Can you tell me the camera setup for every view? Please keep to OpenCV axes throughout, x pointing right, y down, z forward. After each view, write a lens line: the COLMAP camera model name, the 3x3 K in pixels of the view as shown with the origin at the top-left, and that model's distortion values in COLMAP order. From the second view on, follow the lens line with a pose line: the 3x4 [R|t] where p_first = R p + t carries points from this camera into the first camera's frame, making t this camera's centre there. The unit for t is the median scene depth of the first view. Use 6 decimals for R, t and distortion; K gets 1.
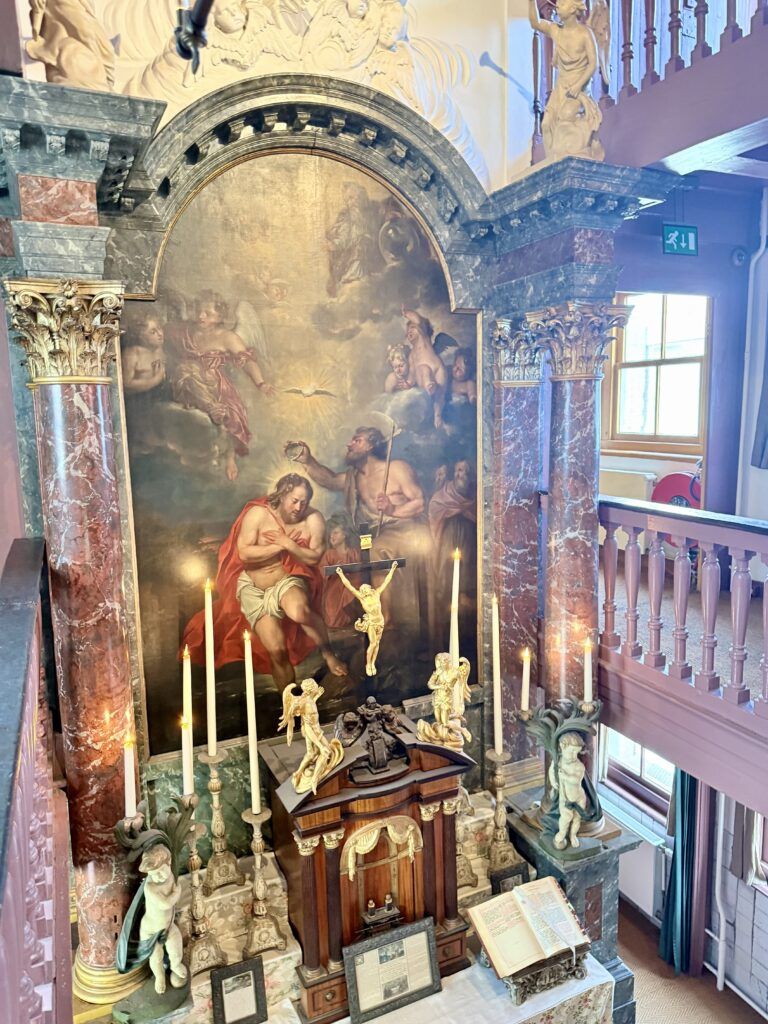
lens RADIAL K [[730.5, 0, 389.0], [0, 730.5, 530.2], [0, 0, 1]] dist [0.101720, -0.121747]
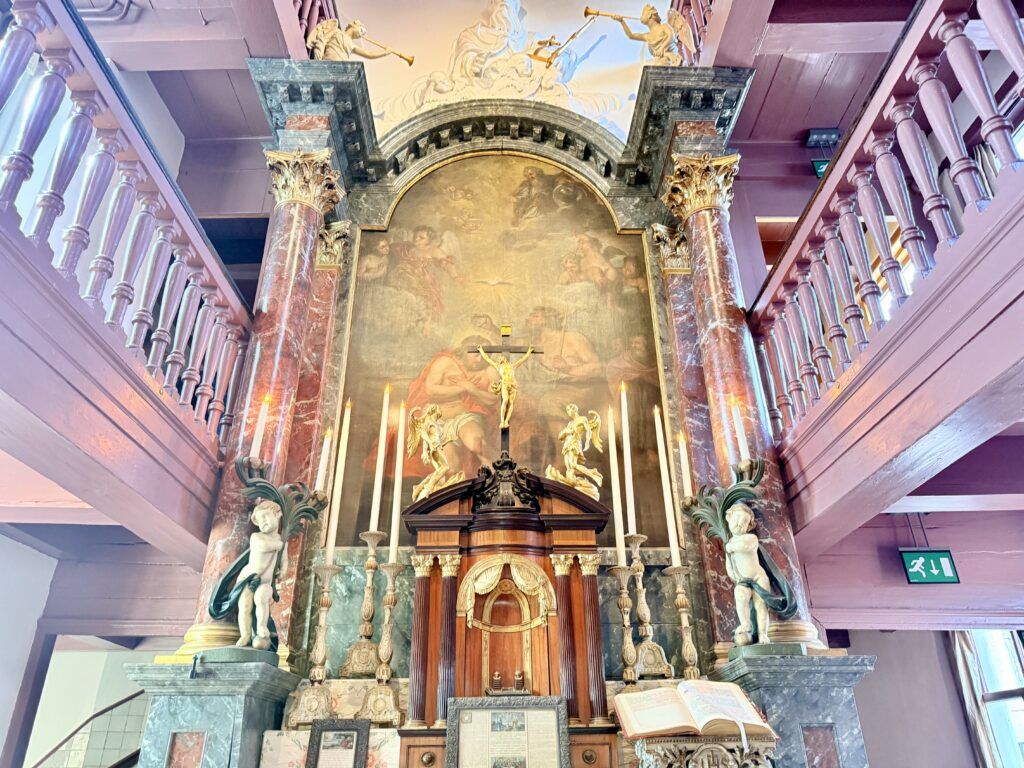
lens RADIAL K [[730.5, 0, 511.2], [0, 730.5, 388.3], [0, 0, 1]] dist [0.101720, -0.121747]
pose [[0.915185, -0.178559, -0.361321, 0.347854], [-0.071400, 0.810493, -0.581380, 0.702449], [0.396659, 0.557869, 0.729002, 0.185764]]
